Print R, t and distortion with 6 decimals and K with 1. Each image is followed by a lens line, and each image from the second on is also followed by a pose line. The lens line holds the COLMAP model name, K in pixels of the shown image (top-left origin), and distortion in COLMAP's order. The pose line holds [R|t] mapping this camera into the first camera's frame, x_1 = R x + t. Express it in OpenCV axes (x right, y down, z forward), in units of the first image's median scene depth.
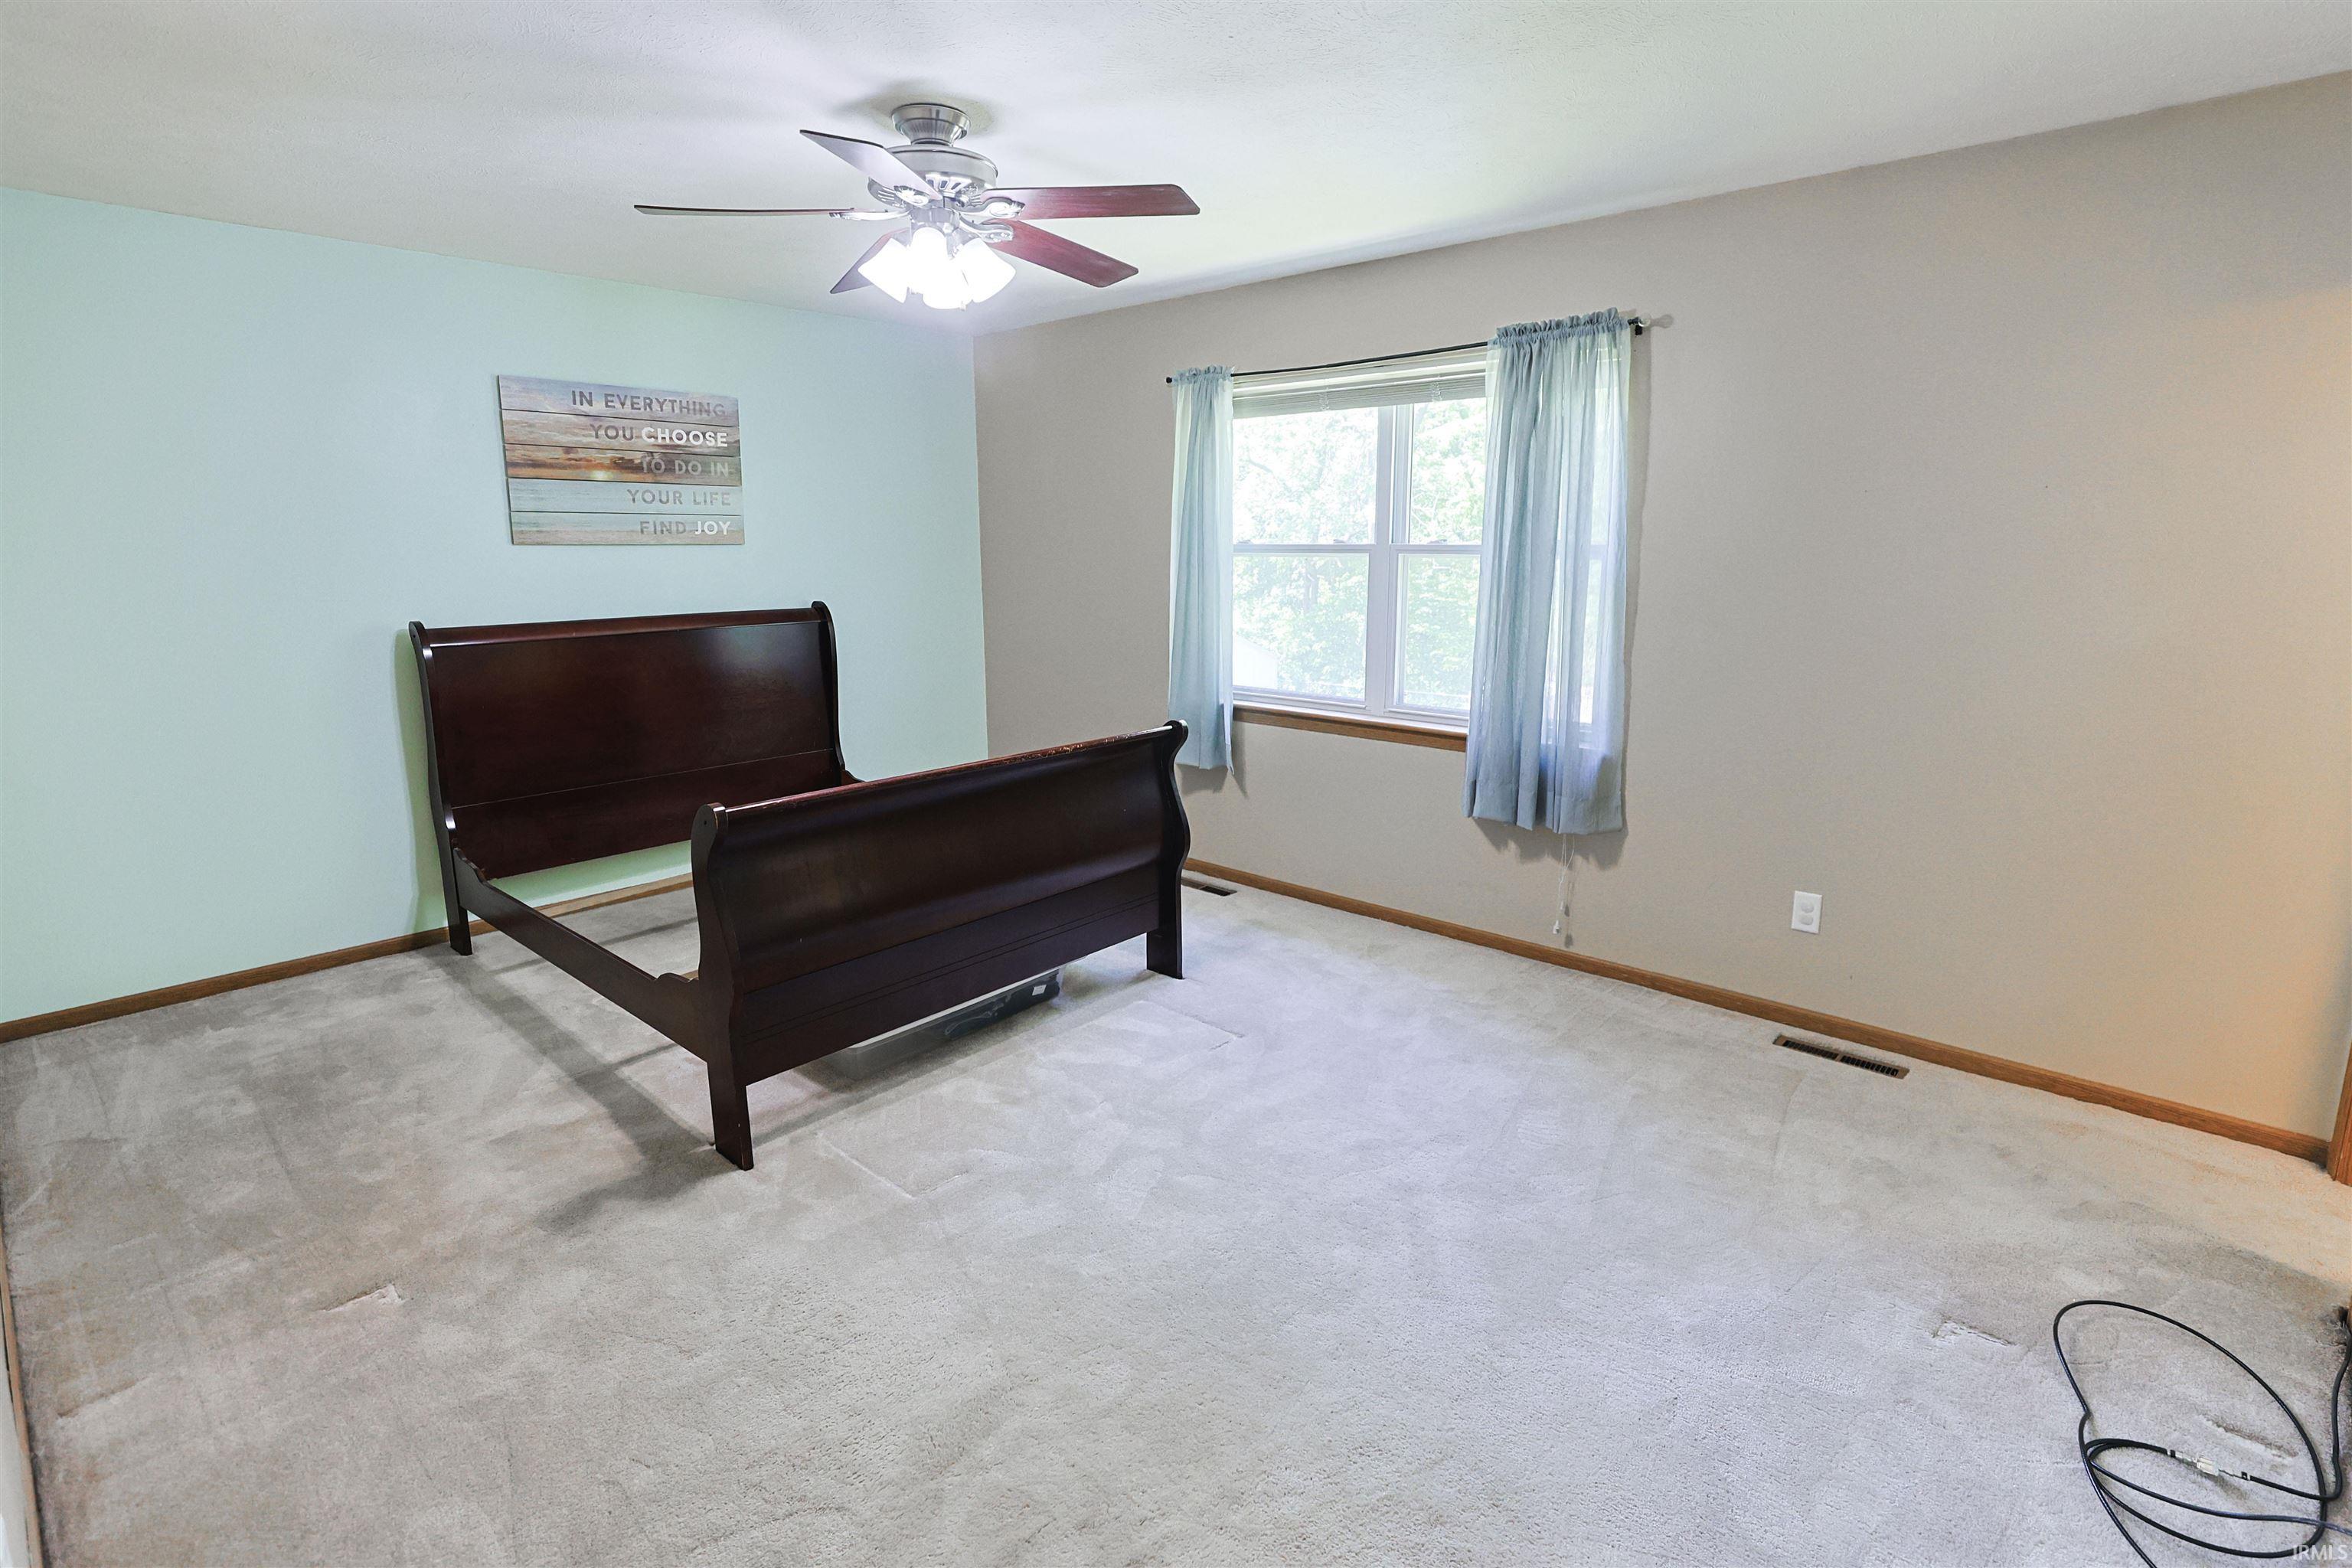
lens RADIAL K [[1125.3, 0, 1179.2], [0, 1125.3, 798.0], [0, 0, 1]] dist [-0.000745, 0.000295]
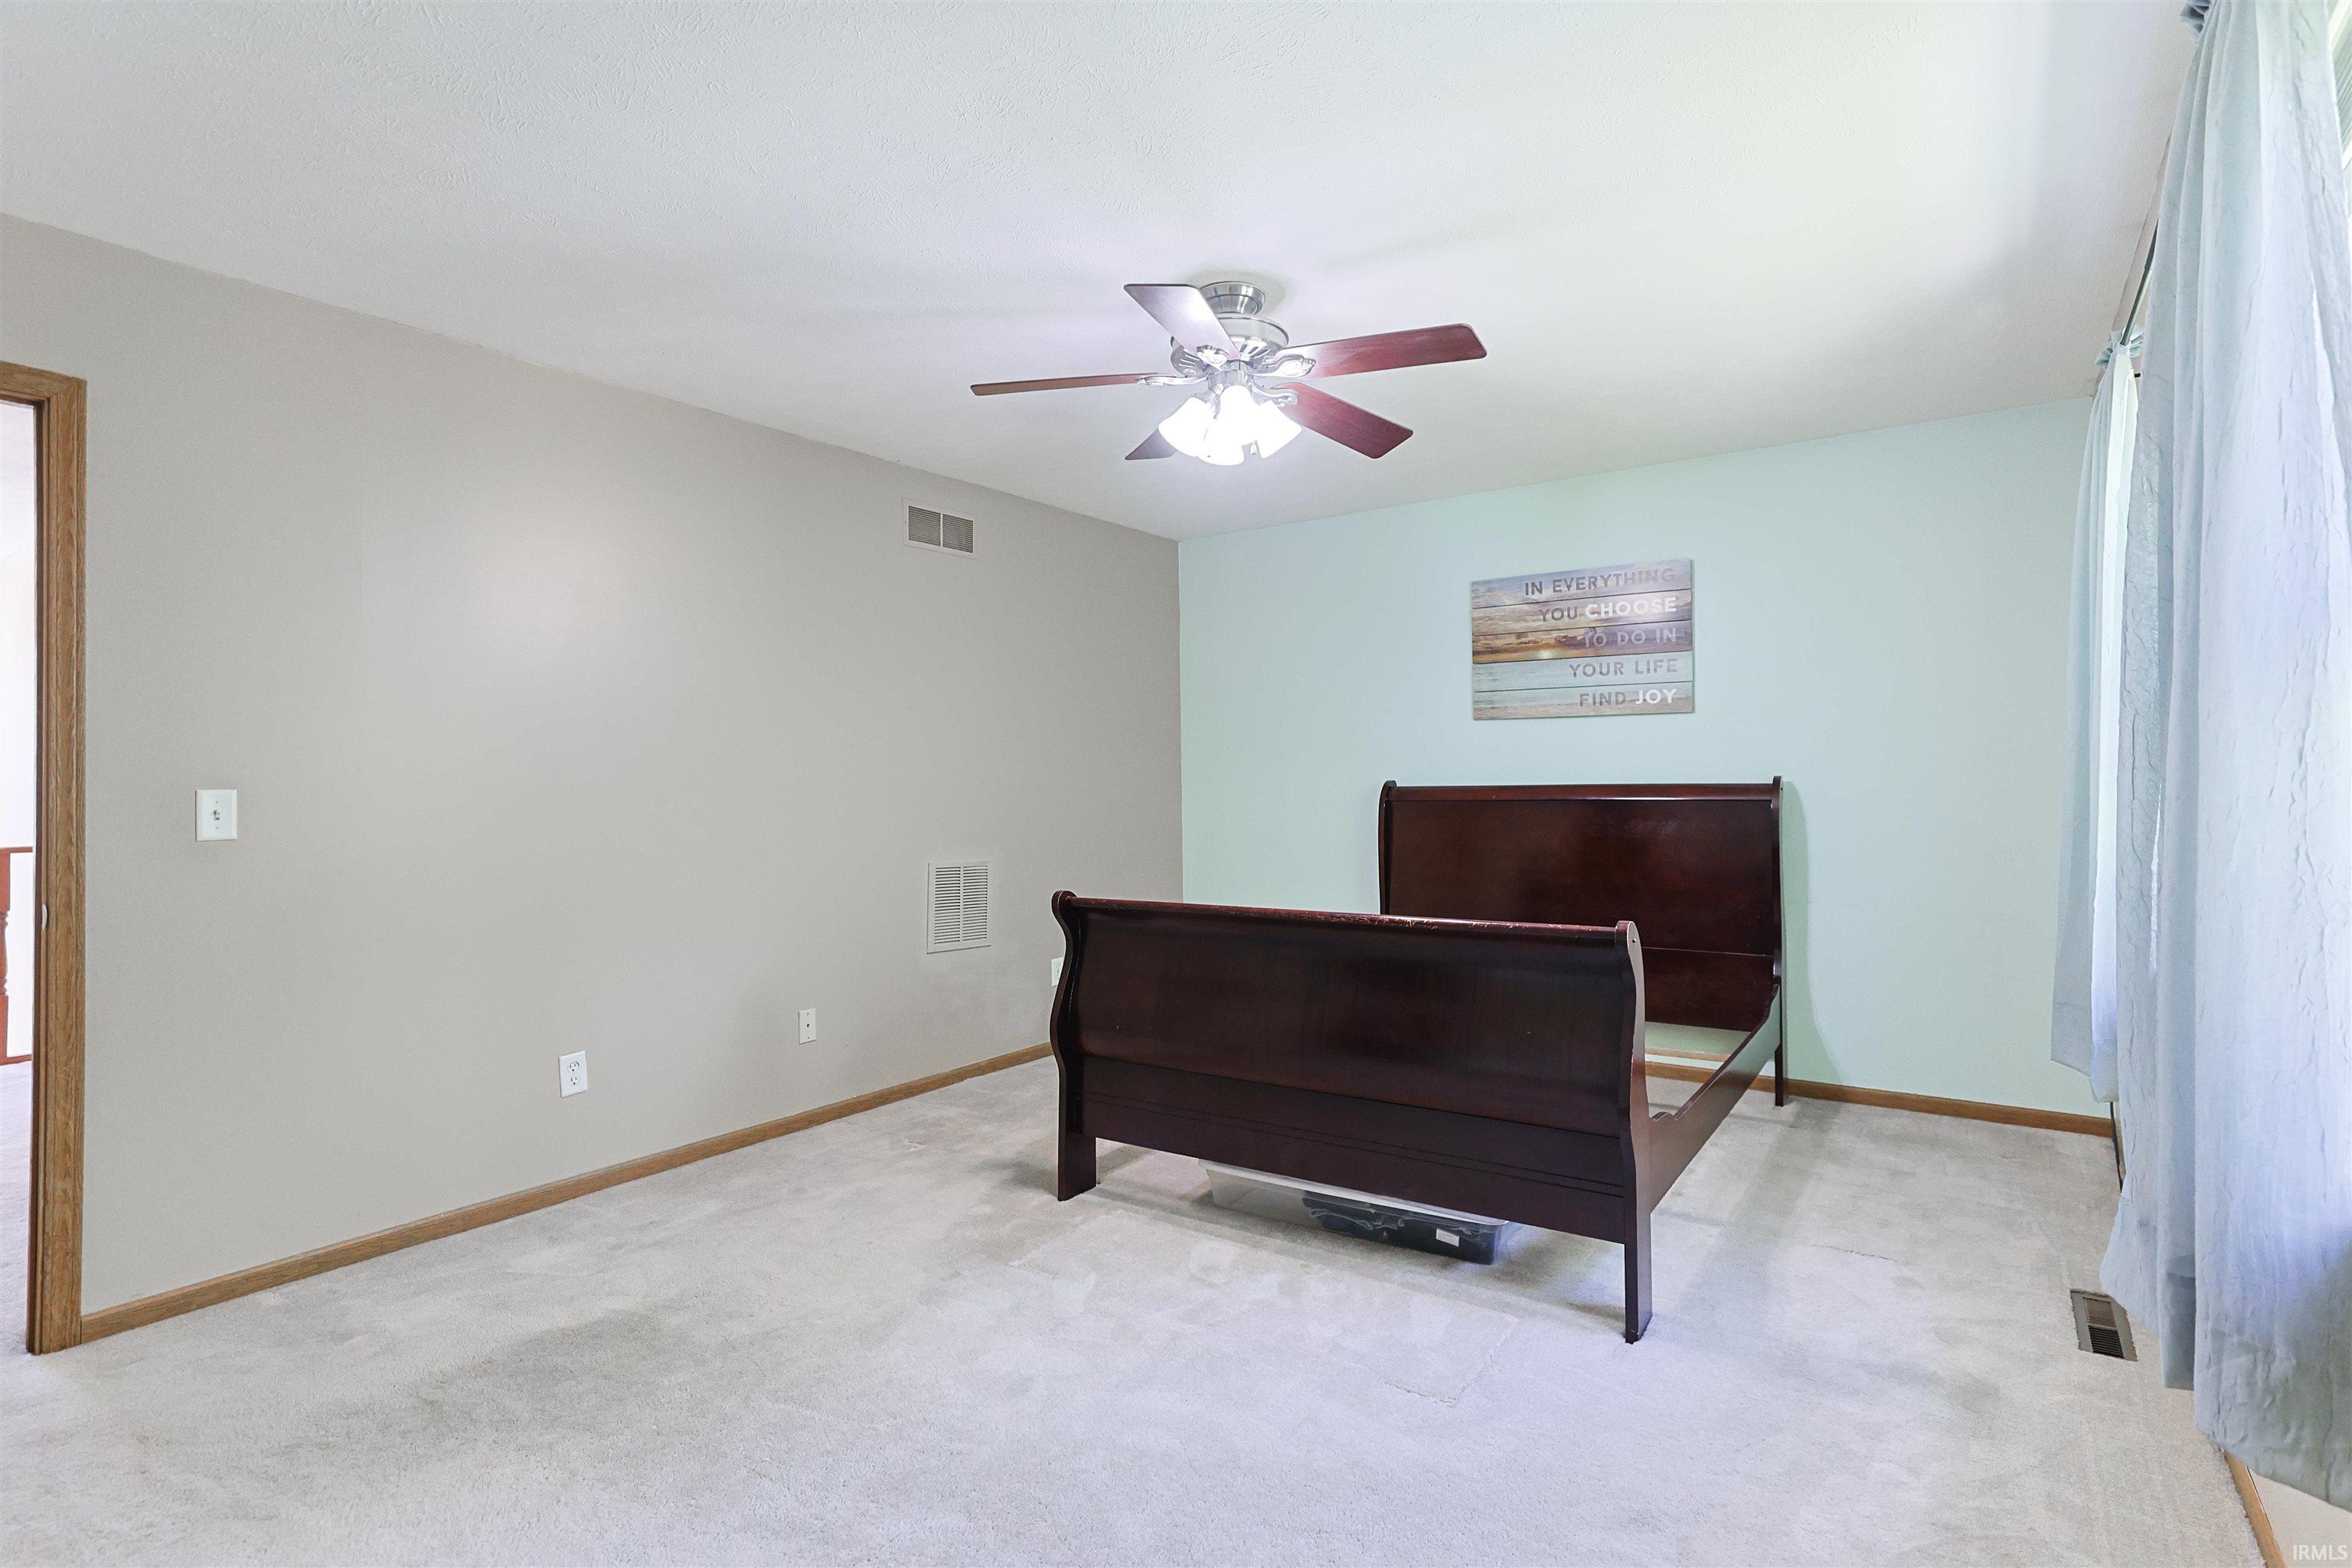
lens RADIAL K [[1125.3, 0, 1178.8], [0, 1125.3, 779.4], [0, 0, 1]] dist [-0.000745, 0.000295]
pose [[0.139544, -0.008002, -0.990184, 0.502839], [-0.223177, 0.973984, -0.039322, -0.049458], [0.964738, 0.226474, 0.134128, 0.543856]]
